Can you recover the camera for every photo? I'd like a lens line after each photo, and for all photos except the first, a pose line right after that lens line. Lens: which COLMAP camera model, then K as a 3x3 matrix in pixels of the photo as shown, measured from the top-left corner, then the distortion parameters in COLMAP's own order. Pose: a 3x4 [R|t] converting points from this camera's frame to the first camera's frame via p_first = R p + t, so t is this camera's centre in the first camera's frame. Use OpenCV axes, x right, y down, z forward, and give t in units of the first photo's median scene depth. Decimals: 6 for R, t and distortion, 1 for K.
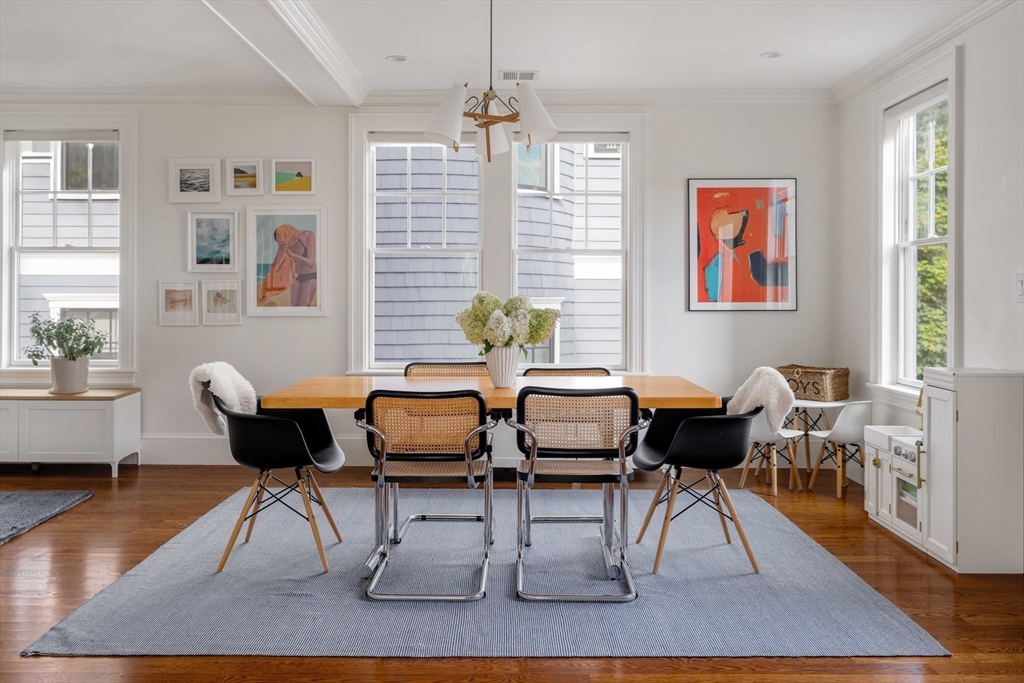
lens RADIAL K [[847.3, 0, 483.0], [0, 847.3, 296.5], [0, 0, 1]] dist [-0.021227, 0.003445]
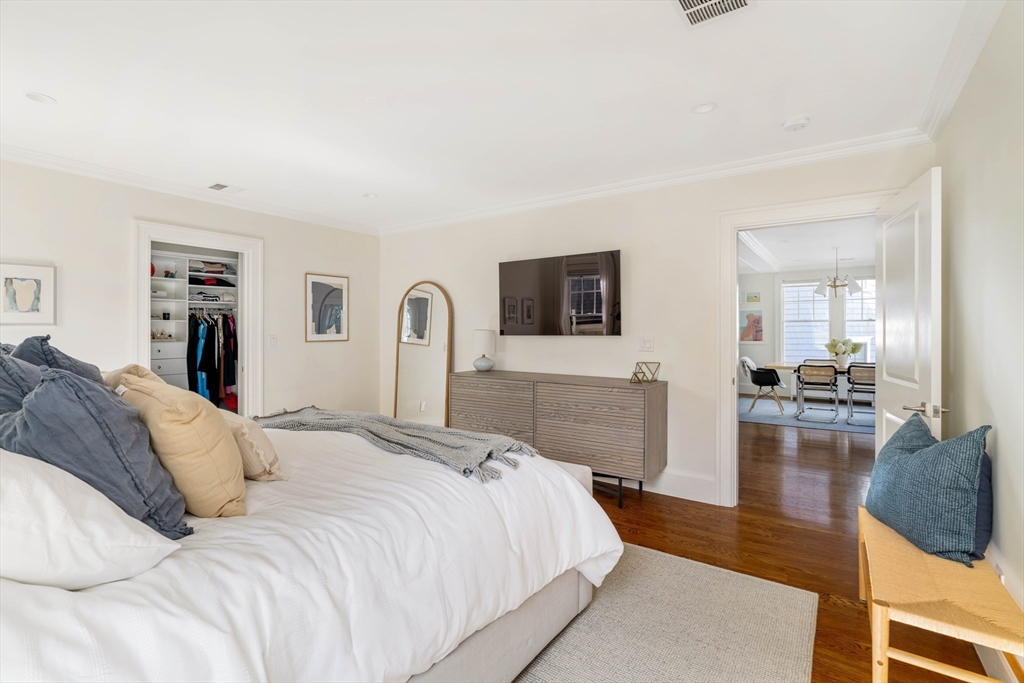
lens RADIAL K [[477.0, 0, 484.3], [0, 477.0, 328.8], [0, 0, 1]] dist [-0.002285, -0.000072]
pose [[0.816933, -0.009107, -0.576661, -0.044788], [0.005420, 0.999952, -0.008114, -0.033591], [0.576707, 0.003503, 0.816943, -1.338267]]
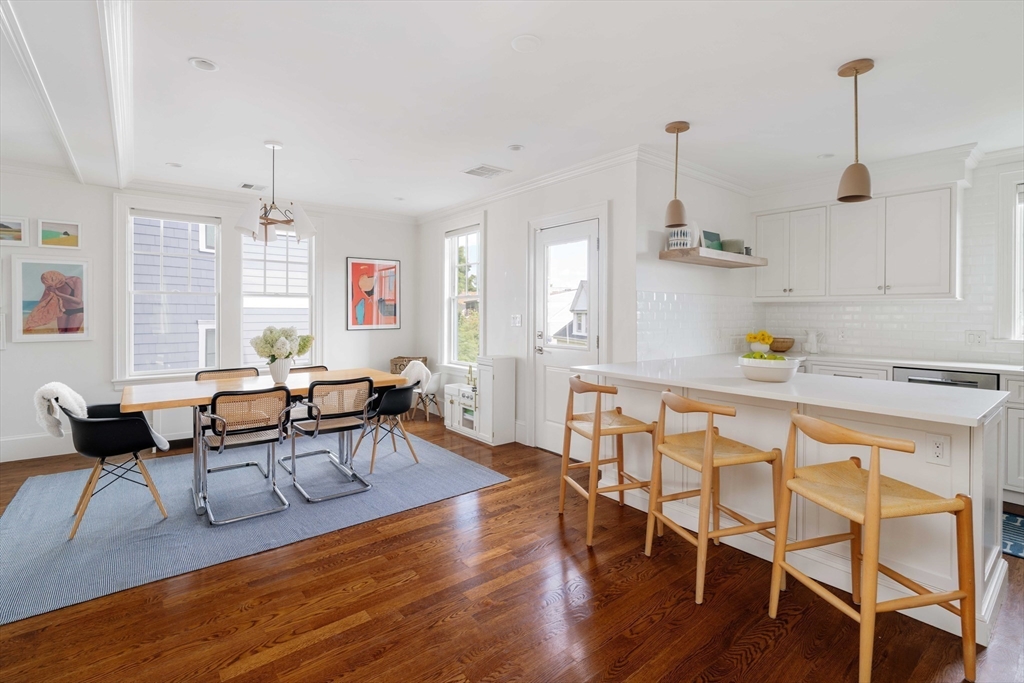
lens RADIAL K [[484.9, 0, 506.9], [0, 484.9, 319.3], [0, 0, 1]] dist [-0.015068, 0.000099]
pose [[0.764539, -0.006760, 0.644543, -0.252768], [-0.001696, 0.999920, 0.012499, -0.030611], [-0.644576, -0.010649, 0.764466, -0.019950]]
